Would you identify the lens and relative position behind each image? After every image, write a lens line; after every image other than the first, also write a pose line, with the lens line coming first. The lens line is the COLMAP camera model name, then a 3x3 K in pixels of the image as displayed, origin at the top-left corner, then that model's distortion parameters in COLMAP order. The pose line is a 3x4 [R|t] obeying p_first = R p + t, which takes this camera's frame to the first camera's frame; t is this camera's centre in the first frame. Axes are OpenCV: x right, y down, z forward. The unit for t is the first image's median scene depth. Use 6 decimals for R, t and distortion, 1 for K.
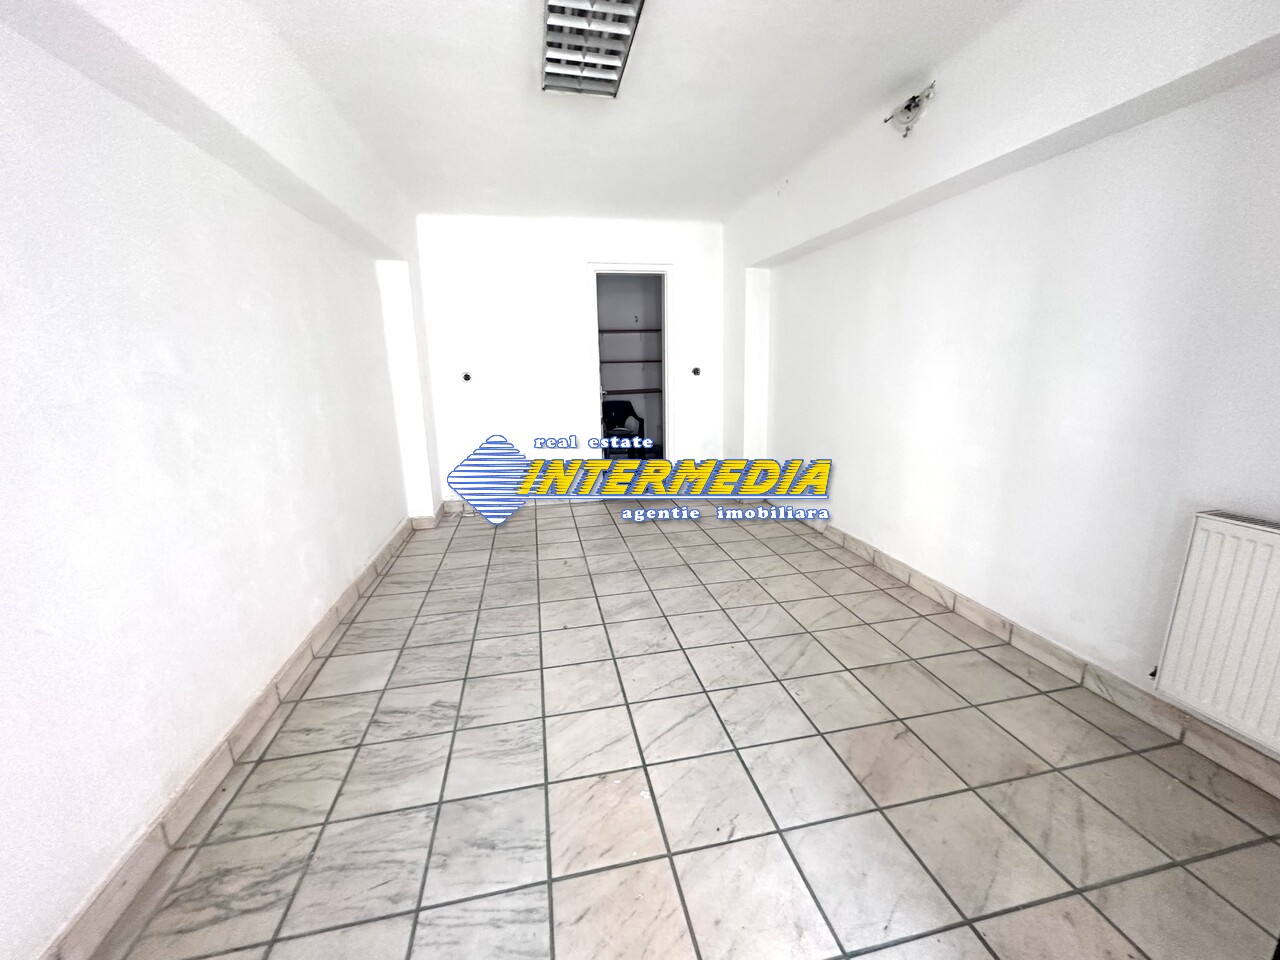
lens RADIAL K [[515.6, 0, 640.2], [0, 515.6, 478.5], [0, 0, 1]] dist [-0.001799, 0.000560]
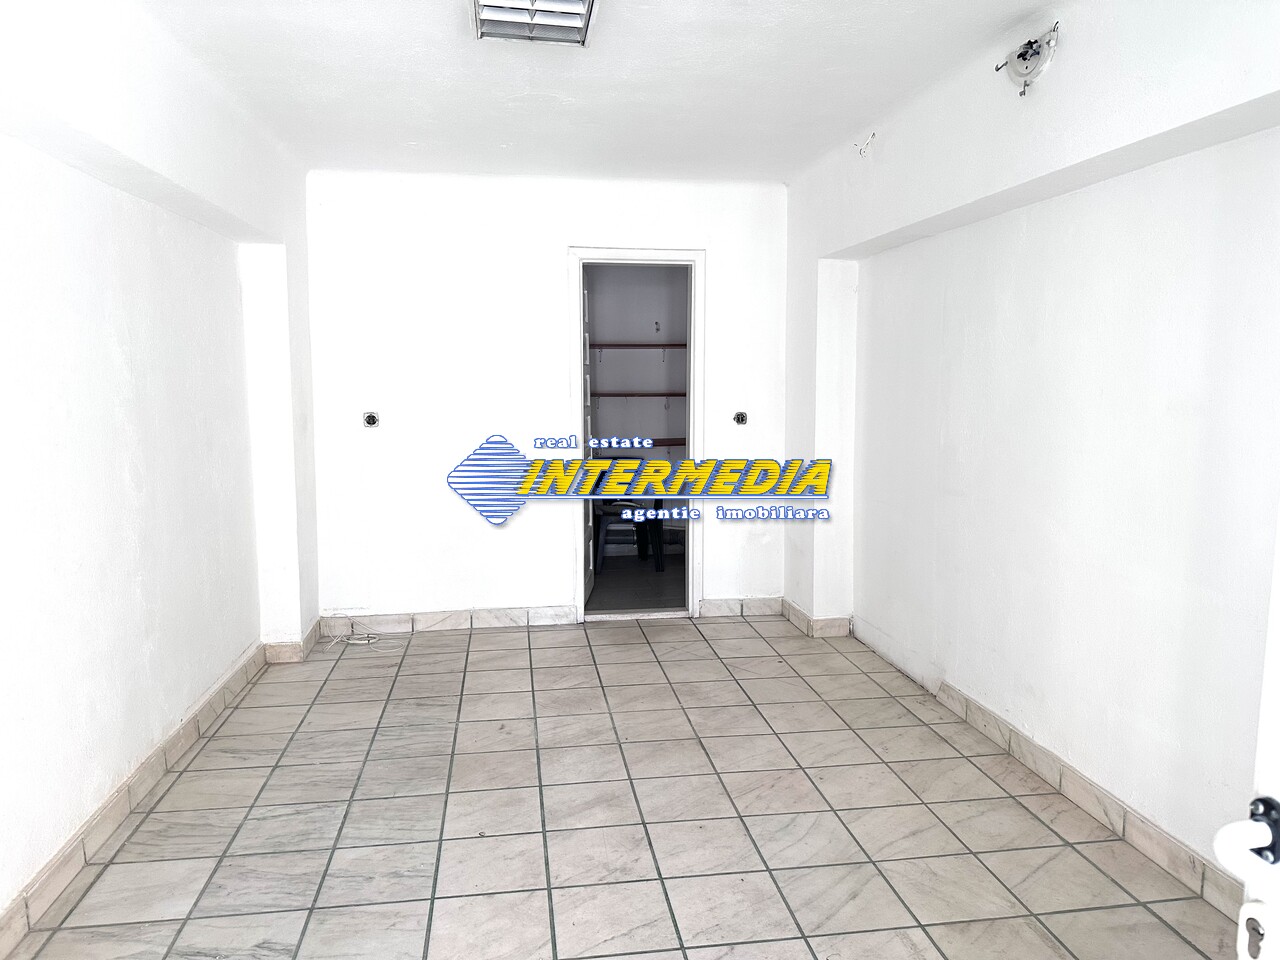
lens RADIAL K [[905.7, 0, 643.2], [0, 905.7, 486.5], [0, 0, 1]] dist [0.043736, -0.054583]
pose [[0.998277, 0.028058, -0.051527, 0.099051], [-0.033146, 0.994365, -0.100692, -0.026856], [0.048412, 0.102227, 0.993582, -0.136825]]
